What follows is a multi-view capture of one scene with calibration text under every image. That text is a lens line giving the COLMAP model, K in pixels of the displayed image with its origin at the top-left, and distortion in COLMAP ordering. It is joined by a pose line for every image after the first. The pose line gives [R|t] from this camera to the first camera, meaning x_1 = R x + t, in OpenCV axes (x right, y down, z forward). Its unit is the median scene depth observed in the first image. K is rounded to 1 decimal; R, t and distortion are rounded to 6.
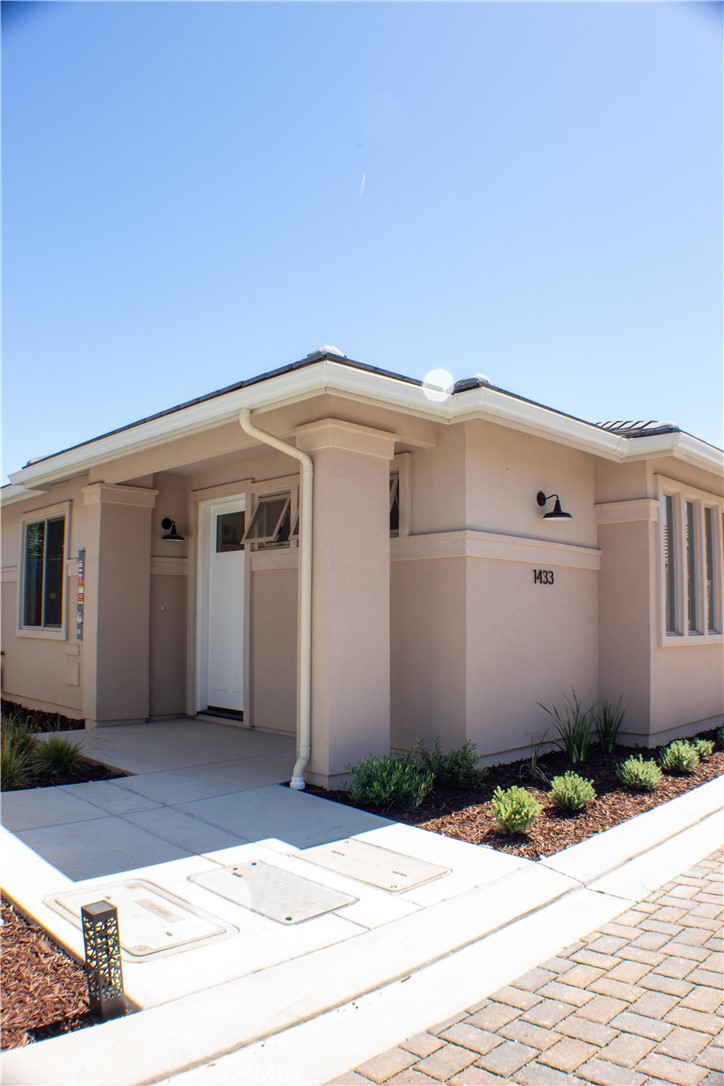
lens RADIAL K [[796.2, 0, 362.0], [0, 796.2, 543.0], [0, 0, 1]] dist [-0.239764, 0.098840]
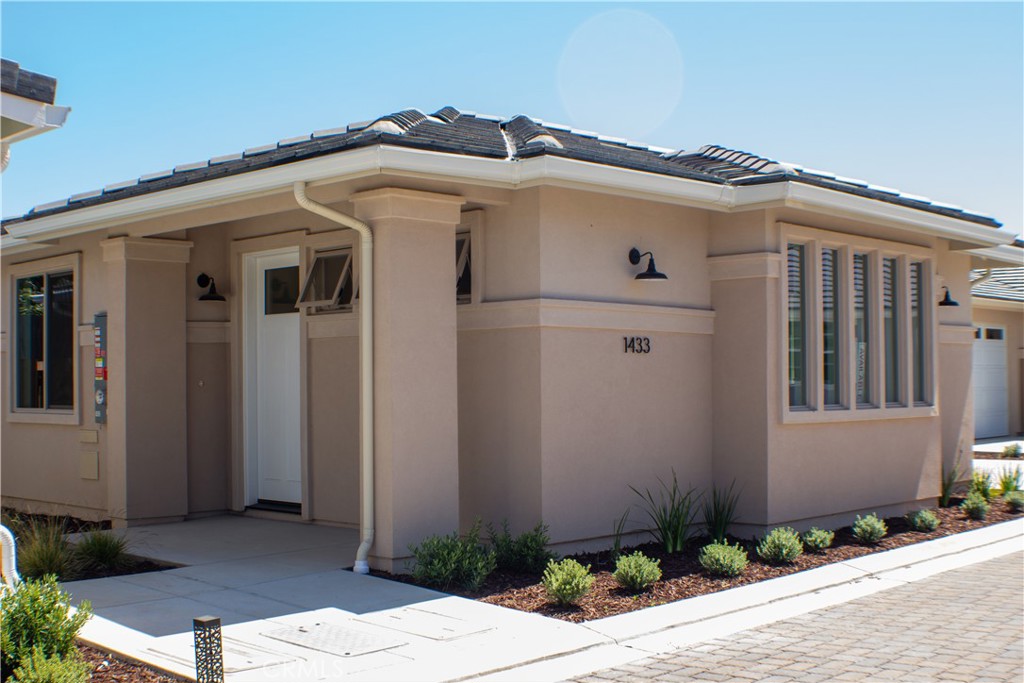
lens RADIAL K [[1300.3, 0, 492.3], [0, 1300.3, 347.7], [0, 0, 1]] dist [-0.183999, 0.061784]
pose [[0.999889, -0.013292, 0.006661, 0.054867], [0.012788, 0.997415, 0.070708, -0.056462], [-0.007584, -0.070615, 0.997475, -0.438141]]
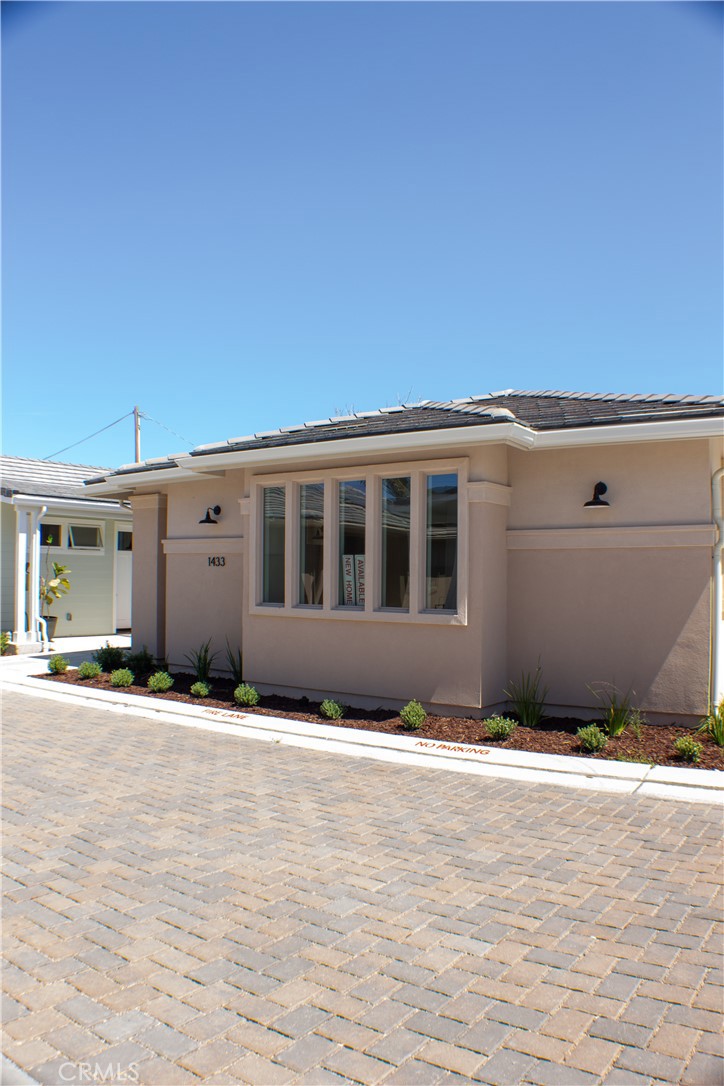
lens RADIAL K [[796.2, 0, 362.0], [0, 796.2, 543.0], [0, 0, 1]] dist [-0.239764, 0.098840]
pose [[0.171326, -0.047695, -0.984059, 1.695922], [0.087032, 0.995655, -0.033105, 0.078272], [0.981363, -0.079973, 0.174733, 0.958184]]
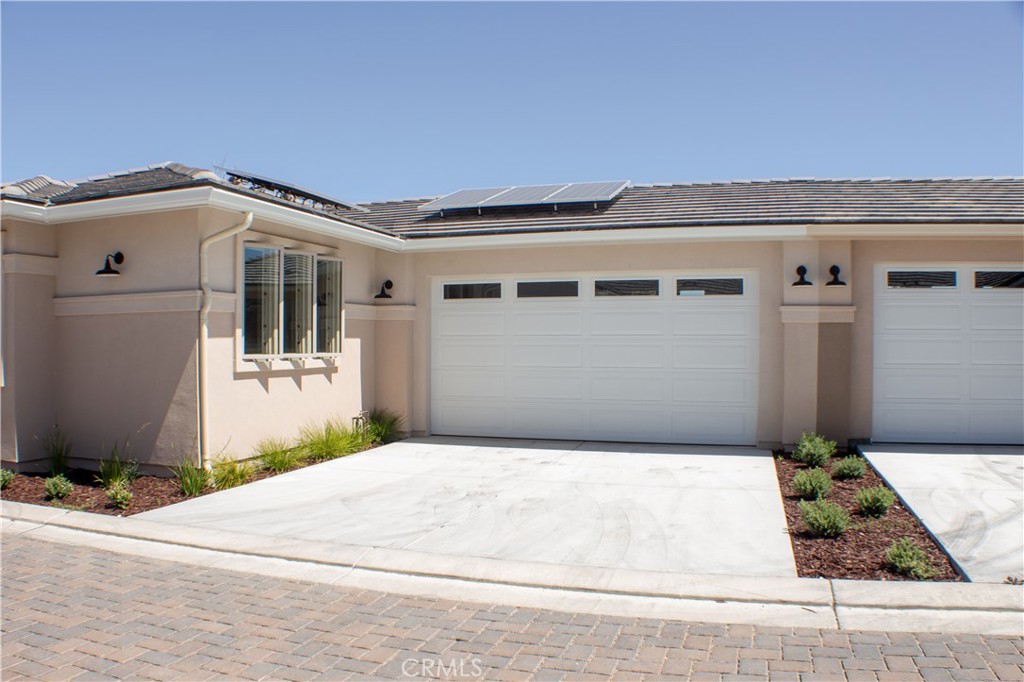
lens RADIAL K [[787.4, 0, 493.2], [0, 787.4, 361.0], [0, 0, 1]] dist [-0.243480, 0.111122]
pose [[0.444115, 0.011739, -0.895893, 1.925260], [0.090997, 0.994153, 0.058136, 0.133072], [0.891337, -0.107343, 0.440449, 1.453186]]
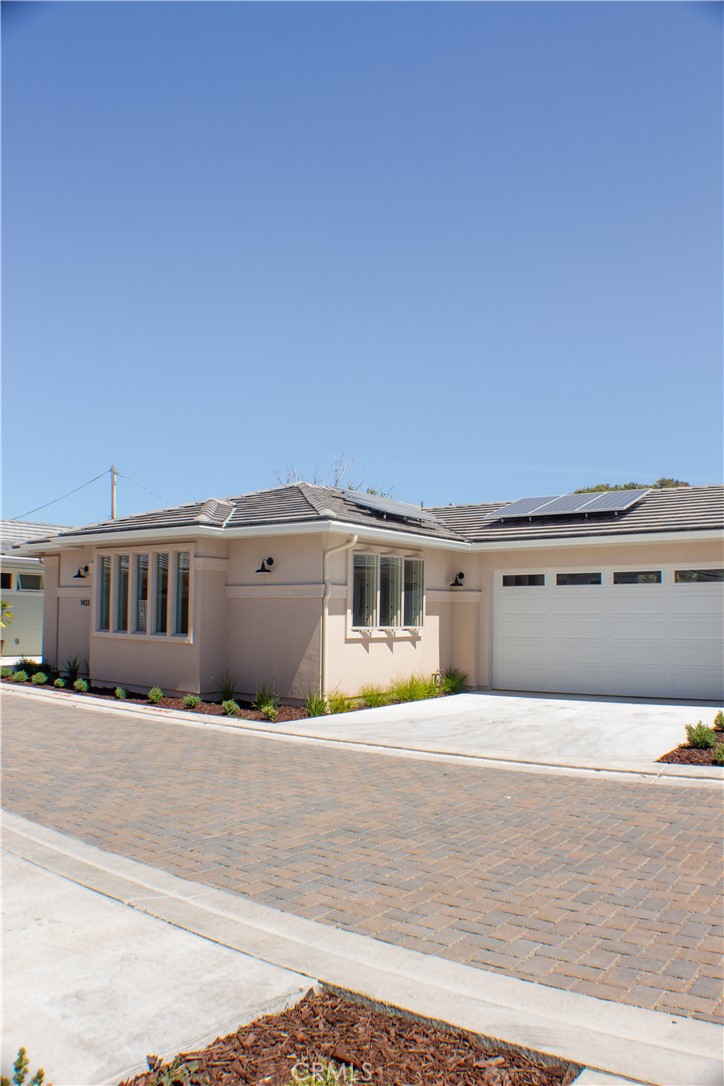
lens RADIAL K [[796.2, 0, 362.0], [0, 796.2, 543.0], [0, 0, 1]] dist [-0.239764, 0.098840]
pose [[0.142759, -0.094339, -0.985251, 2.474473], [0.085216, 0.992922, -0.082726, 0.119895], [0.986082, -0.072149, 0.149788, 1.399839]]
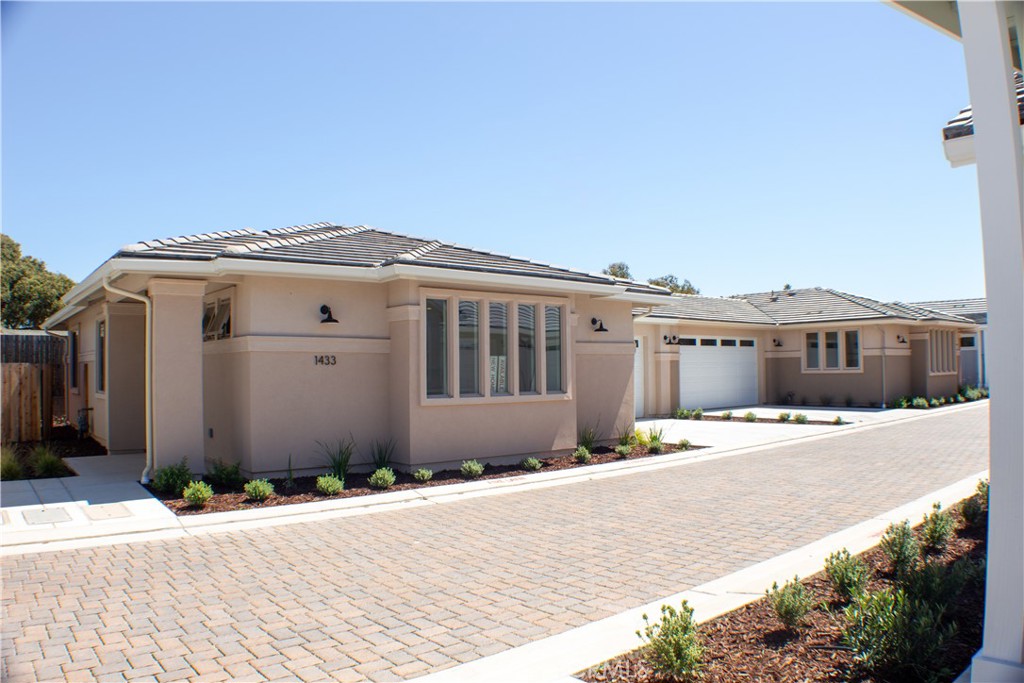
lens RADIAL K [[749.3, 0, 505.6], [0, 749.3, 350.6], [0, 0, 1]] dist [-0.227234, 0.079162]
pose [[0.994933, -0.017690, -0.098971, 0.692702], [0.025105, 0.996929, 0.074181, -0.071552], [0.097355, -0.076290, 0.992321, -0.394467]]
